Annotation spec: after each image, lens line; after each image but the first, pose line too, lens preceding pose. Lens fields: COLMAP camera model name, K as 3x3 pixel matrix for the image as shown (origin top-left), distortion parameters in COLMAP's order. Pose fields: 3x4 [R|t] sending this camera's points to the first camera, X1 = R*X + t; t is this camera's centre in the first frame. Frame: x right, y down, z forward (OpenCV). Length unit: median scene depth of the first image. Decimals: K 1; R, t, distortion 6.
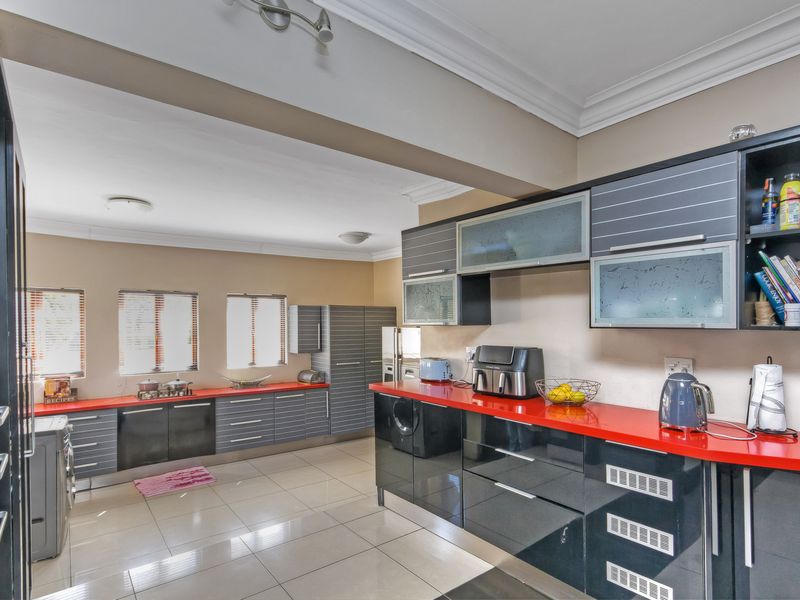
lens RADIAL K [[427.9, 0, 415.5], [0, 427.9, 320.0], [0, 0, 1]] dist [0.002822, -0.001312]
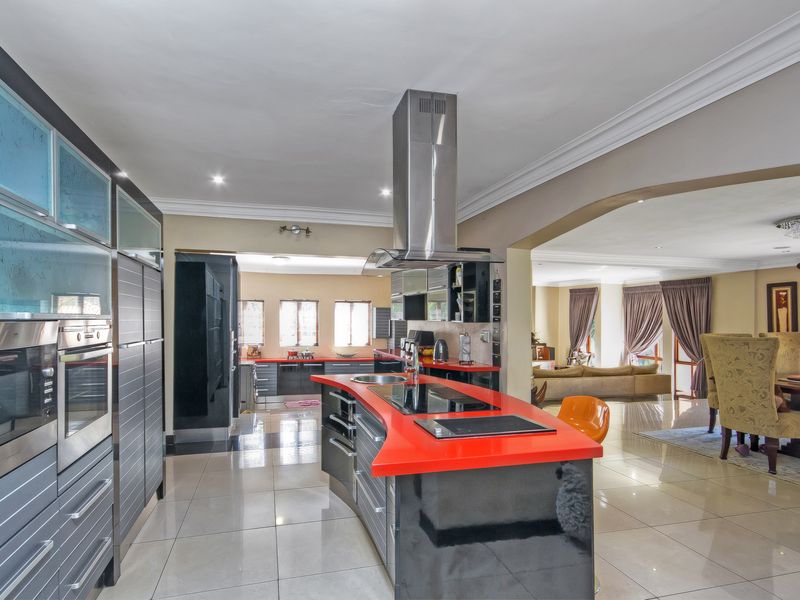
lens RADIAL K [[427.9, 0, 371.6], [0, 427.9, 314.9], [0, 0, 1]] dist [0.002822, -0.001312]
pose [[0.903396, 0.006853, -0.428753, 0.427881], [-0.008784, 0.999958, -0.002525, -0.003780], [0.428718, 0.006047, 0.903418, -0.463870]]
